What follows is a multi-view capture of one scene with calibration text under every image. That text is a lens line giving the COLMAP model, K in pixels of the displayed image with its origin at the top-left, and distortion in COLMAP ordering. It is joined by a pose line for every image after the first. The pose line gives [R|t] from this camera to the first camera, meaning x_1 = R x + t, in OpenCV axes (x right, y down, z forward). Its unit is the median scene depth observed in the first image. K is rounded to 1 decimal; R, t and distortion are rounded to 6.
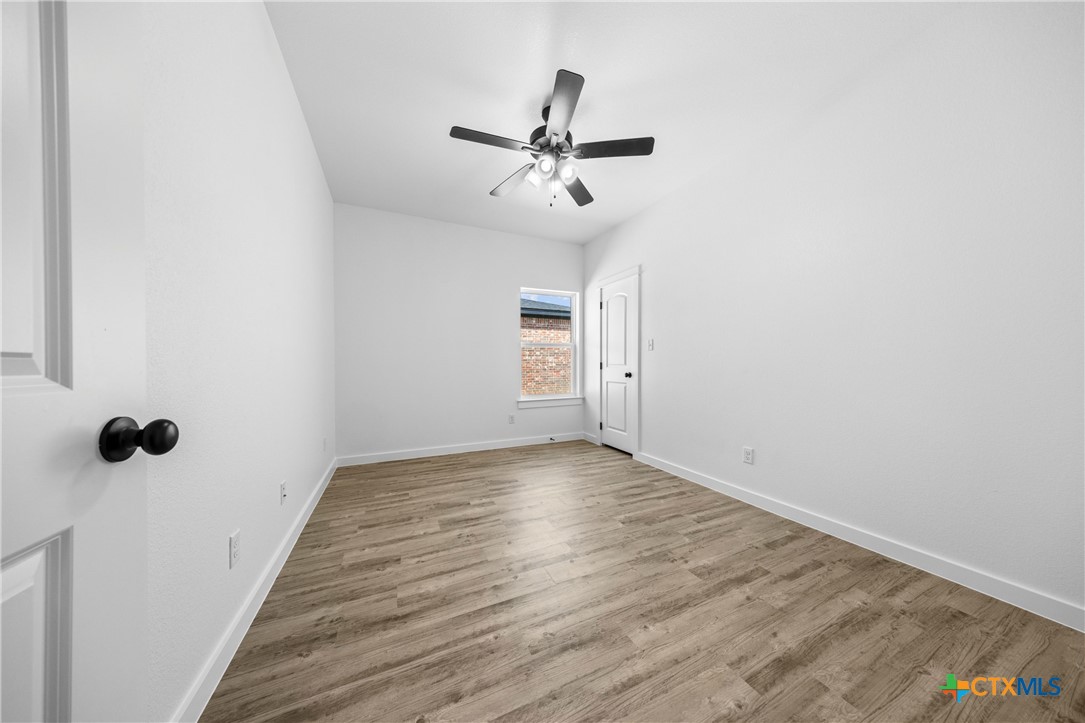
lens RADIAL K [[316.2, 0, 548.4], [0, 316.2, 363.2], [0, 0, 1]] dist [-0.007320, 0.000558]
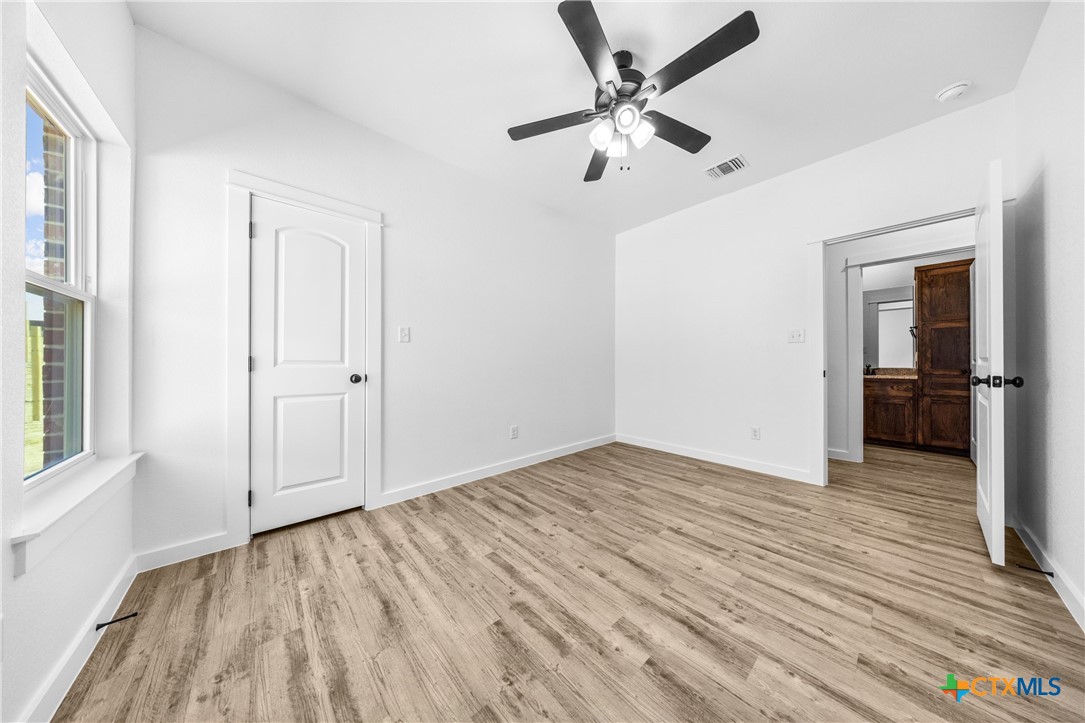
lens RADIAL K [[316.2, 0, 537.3], [0, 316.2, 361.5], [0, 0, 1]] dist [-0.007320, 0.000558]
pose [[-0.248212, 0.000814, 0.968705, -0.638320], [-0.001455, 0.999998, -0.001213, 0.006283], [-0.968705, -0.001710, -0.248211, 1.237325]]
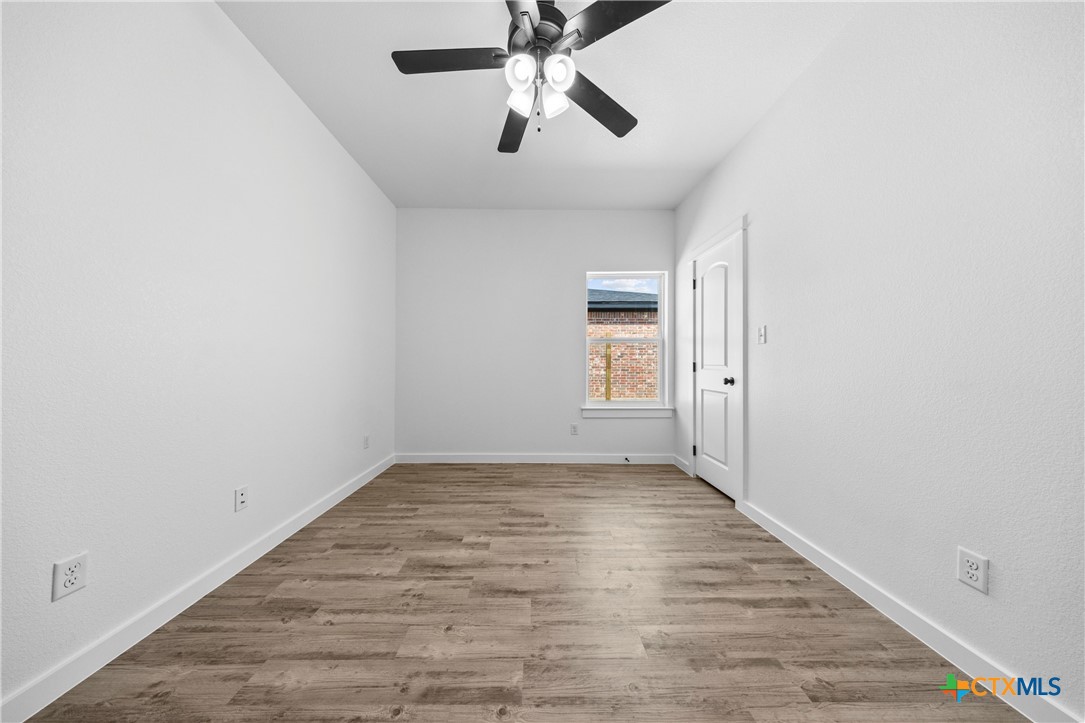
lens RADIAL K [[316.2, 0, 548.6], [0, 316.2, 357.6], [0, 0, 1]] dist [-0.007320, 0.000558]
pose [[0.916130, 0.000290, -0.400880, 0.258589], [-0.006590, 0.999876, -0.014336, -0.001601], [0.400826, 0.015776, 0.916018, 0.346352]]
